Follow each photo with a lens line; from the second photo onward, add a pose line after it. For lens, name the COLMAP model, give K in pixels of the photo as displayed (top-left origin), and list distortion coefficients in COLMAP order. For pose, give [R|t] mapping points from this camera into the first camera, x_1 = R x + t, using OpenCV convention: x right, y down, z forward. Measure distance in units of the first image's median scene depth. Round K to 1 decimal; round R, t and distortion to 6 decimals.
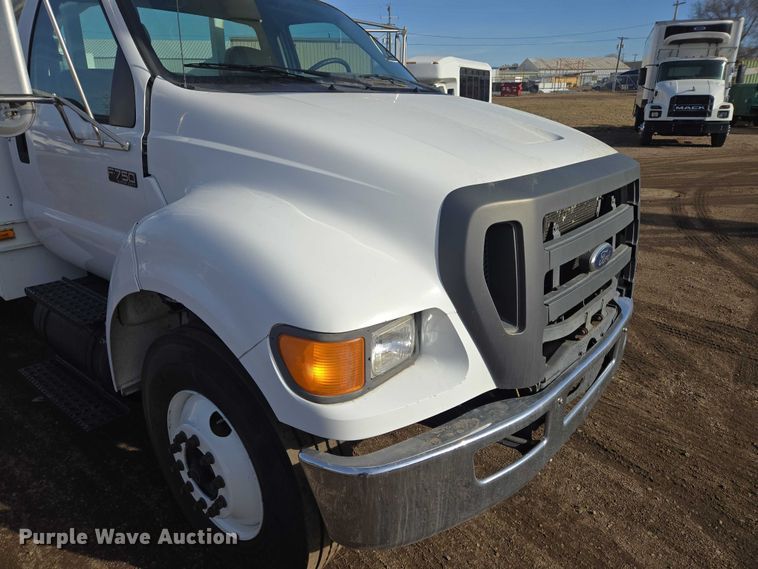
lens RADIAL K [[505.3, 0, 376.3], [0, 505.3, 281.5], [0, 0, 1]] dist [0.066461, -0.054962]
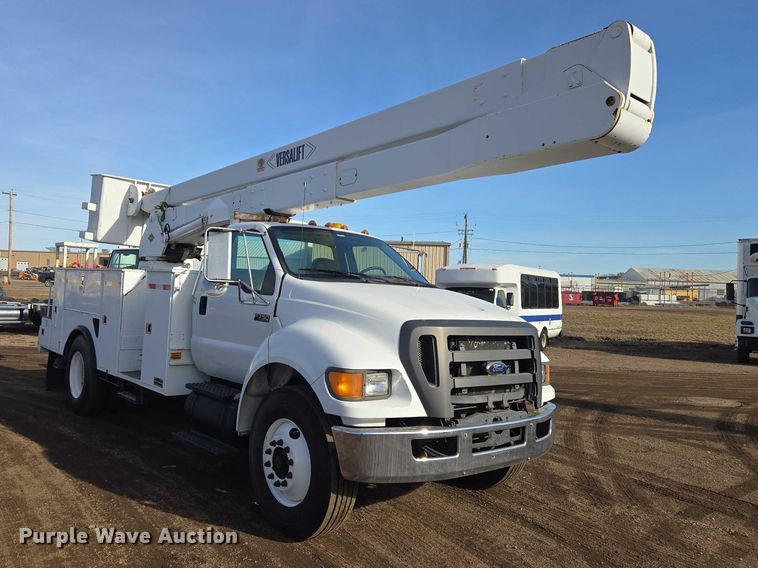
lens RADIAL K [[598.5, 0, 379.0], [0, 598.5, 284.0], [0, 0, 1]] dist [0.047565, -0.006311]
pose [[0.991575, 0.037845, -0.123883, 0.257378], [-0.080349, 0.929845, -0.359071, 0.481264], [0.101603, 0.365999, 0.925052, -1.194453]]
